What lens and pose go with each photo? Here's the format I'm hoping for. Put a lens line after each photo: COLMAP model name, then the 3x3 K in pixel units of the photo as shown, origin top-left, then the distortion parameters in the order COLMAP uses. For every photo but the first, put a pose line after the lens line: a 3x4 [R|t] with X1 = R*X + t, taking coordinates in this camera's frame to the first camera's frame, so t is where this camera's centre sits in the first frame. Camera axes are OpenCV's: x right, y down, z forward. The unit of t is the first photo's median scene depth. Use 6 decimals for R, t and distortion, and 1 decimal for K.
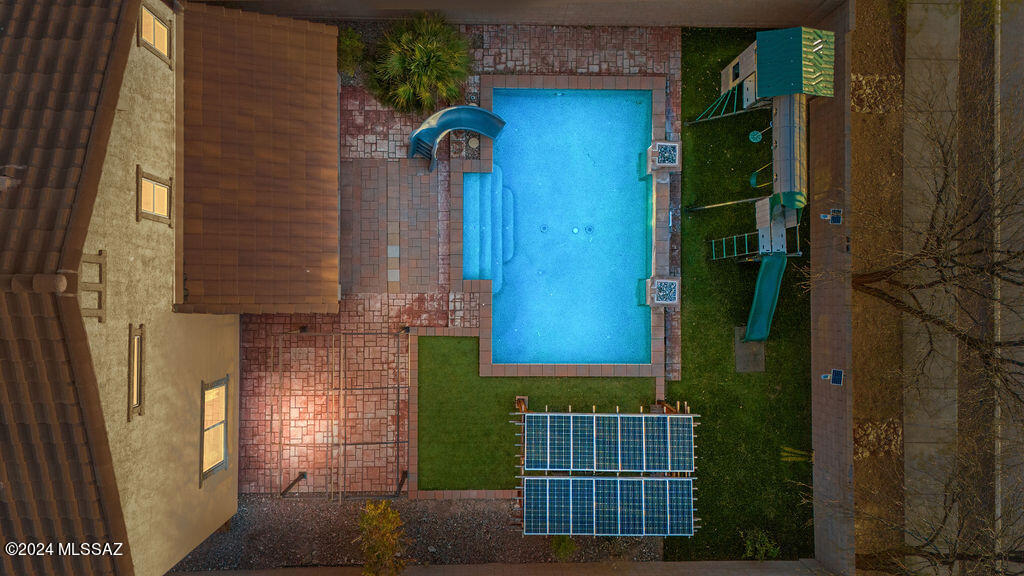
lens RADIAL K [[748.3, 0, 512.0], [0, 748.3, 288.0], [0, 0, 1]] dist [0.068239, -0.034635]
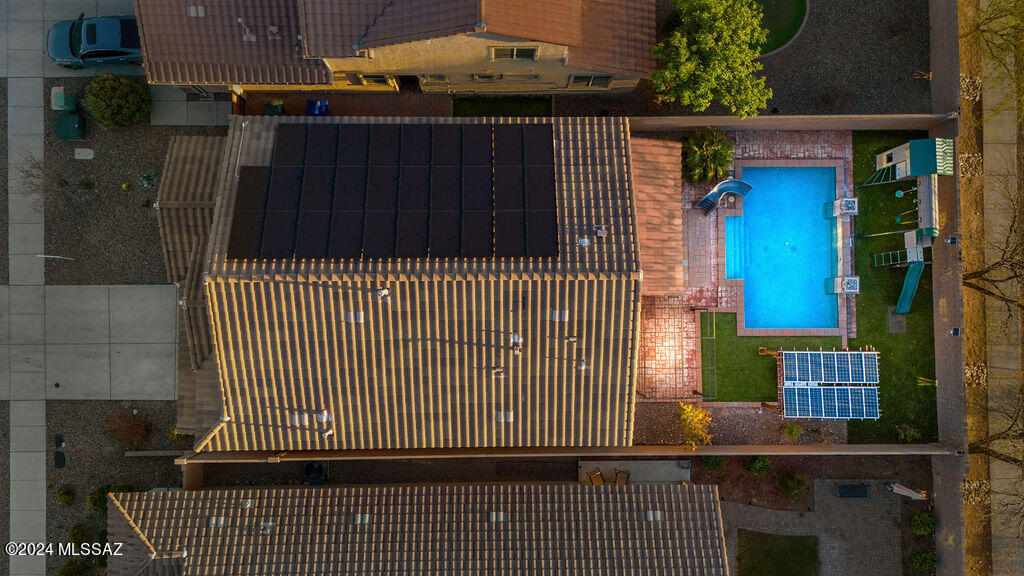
lens RADIAL K [[748.3, 0, 512.0], [0, 748.3, 288.0], [0, 0, 1]] dist [0.068239, -0.034635]
pose [[0.999829, -0.007991, -0.016684, -0.527482], [0.007606, 0.999707, -0.022997, 0.044853], [0.016863, 0.022867, 0.999596, -0.729528]]
